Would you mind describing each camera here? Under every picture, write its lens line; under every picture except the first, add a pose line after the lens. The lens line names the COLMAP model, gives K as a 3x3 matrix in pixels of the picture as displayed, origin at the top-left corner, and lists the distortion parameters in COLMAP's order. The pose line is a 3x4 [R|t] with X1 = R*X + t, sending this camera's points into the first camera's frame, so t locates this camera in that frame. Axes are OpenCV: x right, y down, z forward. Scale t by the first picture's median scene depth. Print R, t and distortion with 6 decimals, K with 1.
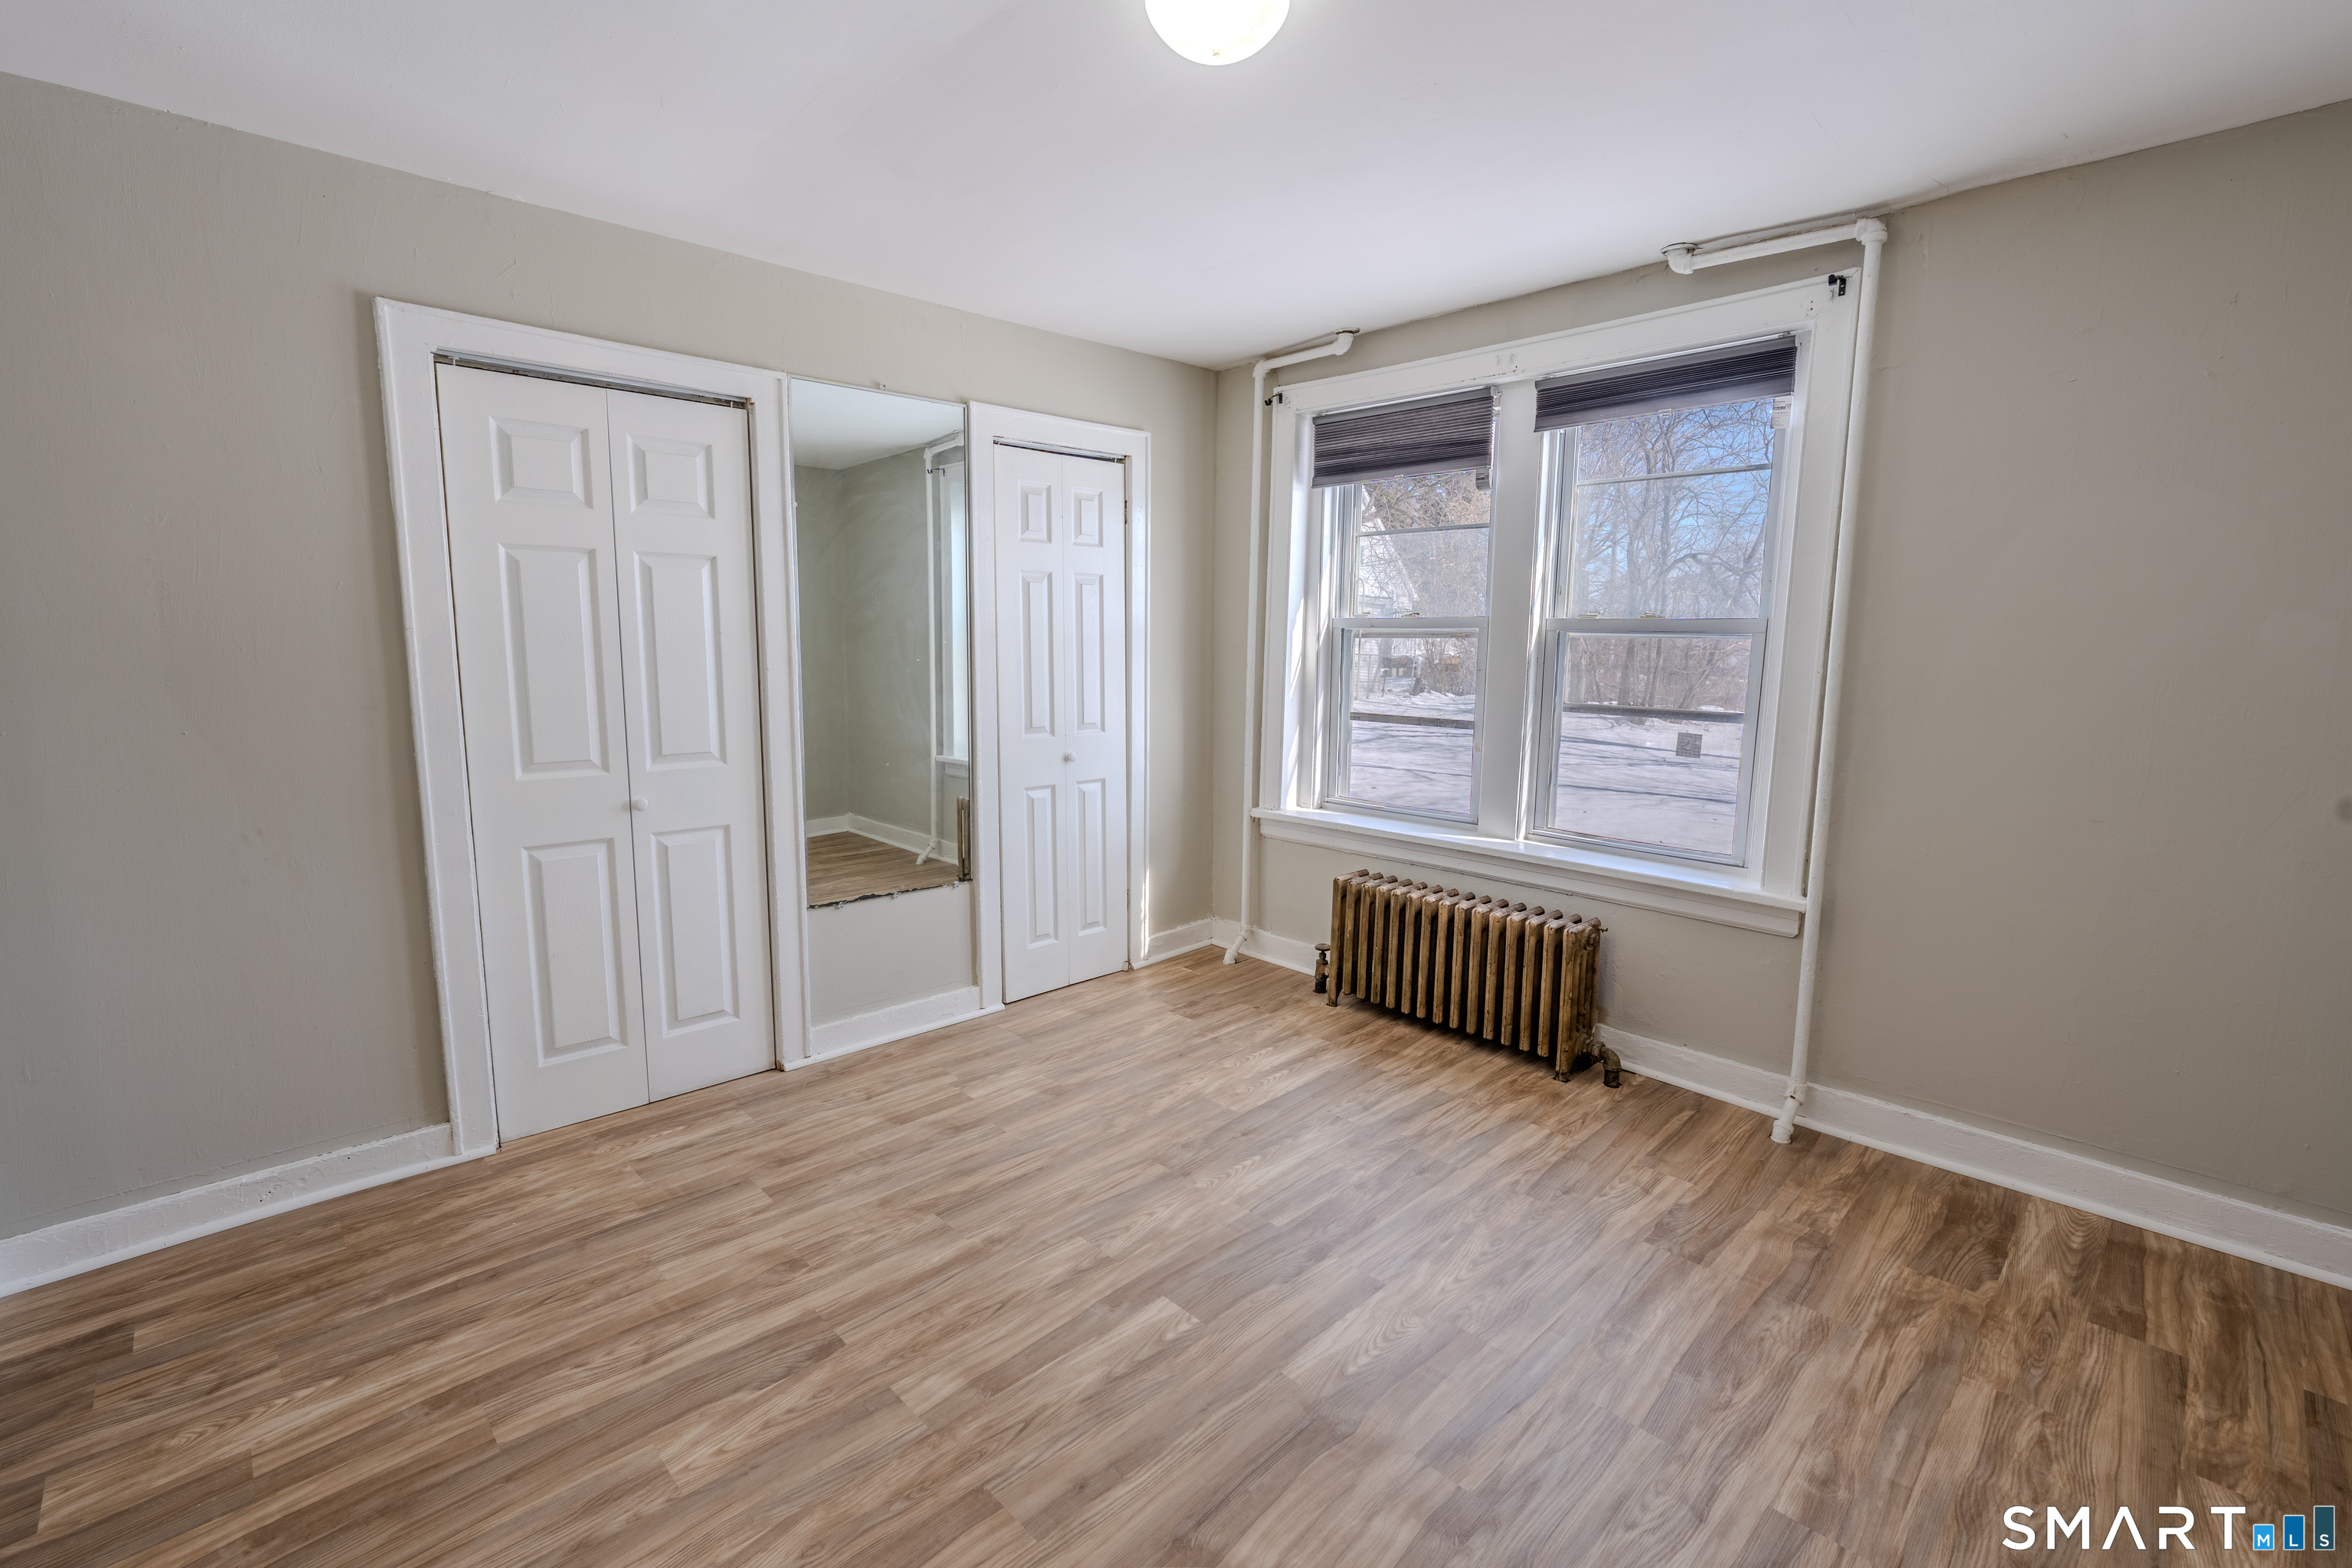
lens RADIAL K [[1032.9, 0, 1165.9], [0, 1032.9, 779.5], [0, 0, 1]] dist [-0.012807, 0.001378]
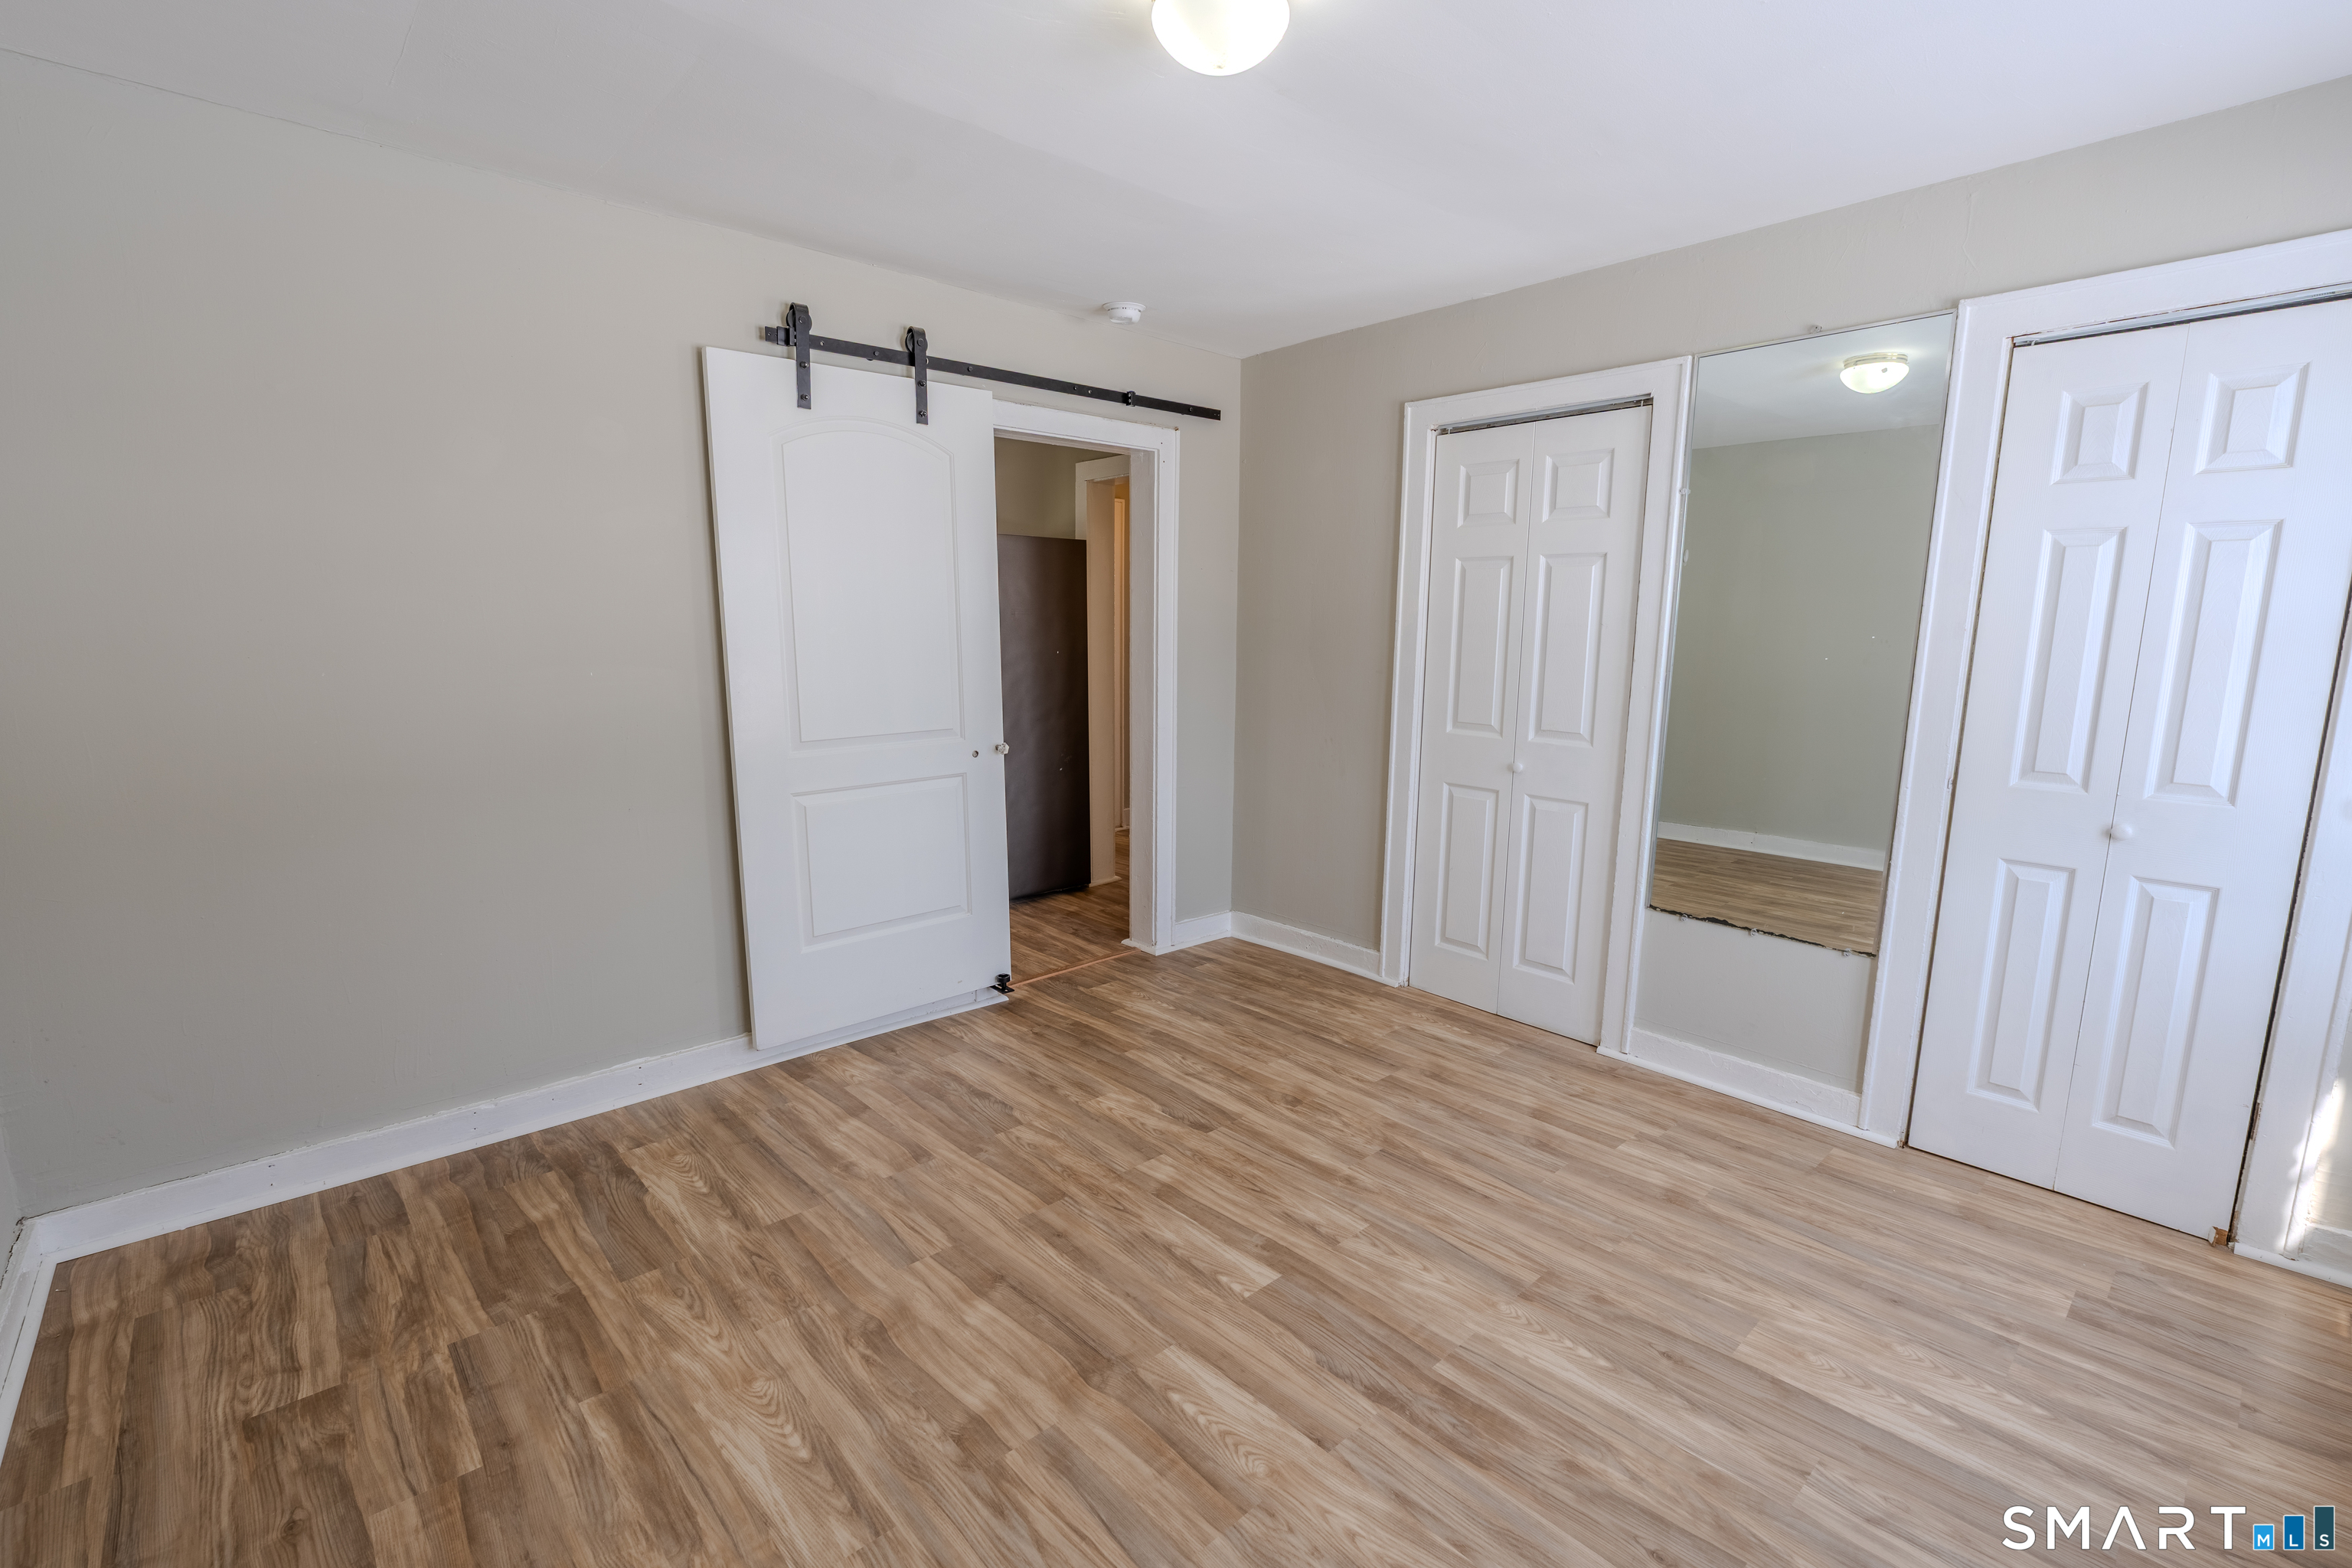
lens RADIAL K [[1032.9, 0, 1176.6], [0, 1032.9, 782.7], [0, 0, 1]] dist [-0.012807, 0.001378]
pose [[-0.020549, 0.148563, -0.988689, 0.779443], [-0.144663, 0.978050, 0.149971, -0.092568], [0.989268, 0.146109, 0.001393, 0.690802]]
